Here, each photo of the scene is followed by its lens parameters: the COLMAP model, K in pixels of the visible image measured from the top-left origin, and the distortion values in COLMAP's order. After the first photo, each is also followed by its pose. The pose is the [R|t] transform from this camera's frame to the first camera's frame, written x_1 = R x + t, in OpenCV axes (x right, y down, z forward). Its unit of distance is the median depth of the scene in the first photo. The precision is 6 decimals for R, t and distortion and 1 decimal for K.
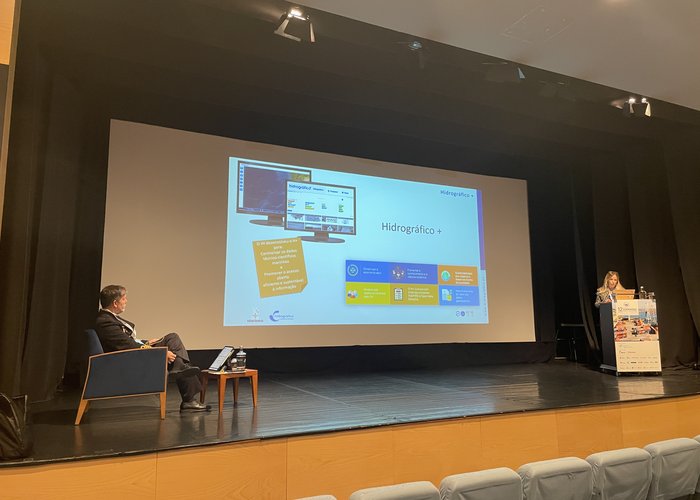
lens RADIAL K [[524.4, 0, 312.7], [0, 524.4, 250.8], [0, 0, 1]] dist [0.032696, -0.006123]
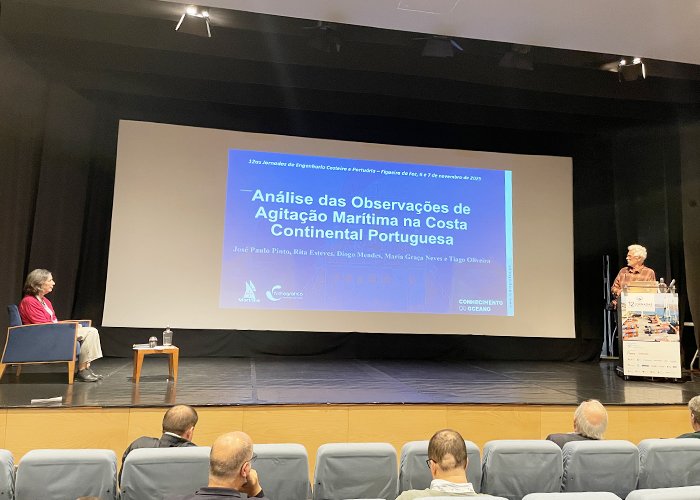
lens RADIAL K [[524.4, 0, 312.7], [0, 524.4, 250.8], [0, 0, 1]] dist [0.032696, -0.006123]
pose [[0.964628, 0.005451, -0.263558, 0.306658], [0.001584, 0.999648, 0.026471, -0.000948], [0.263609, -0.025952, 0.964280, 0.024105]]
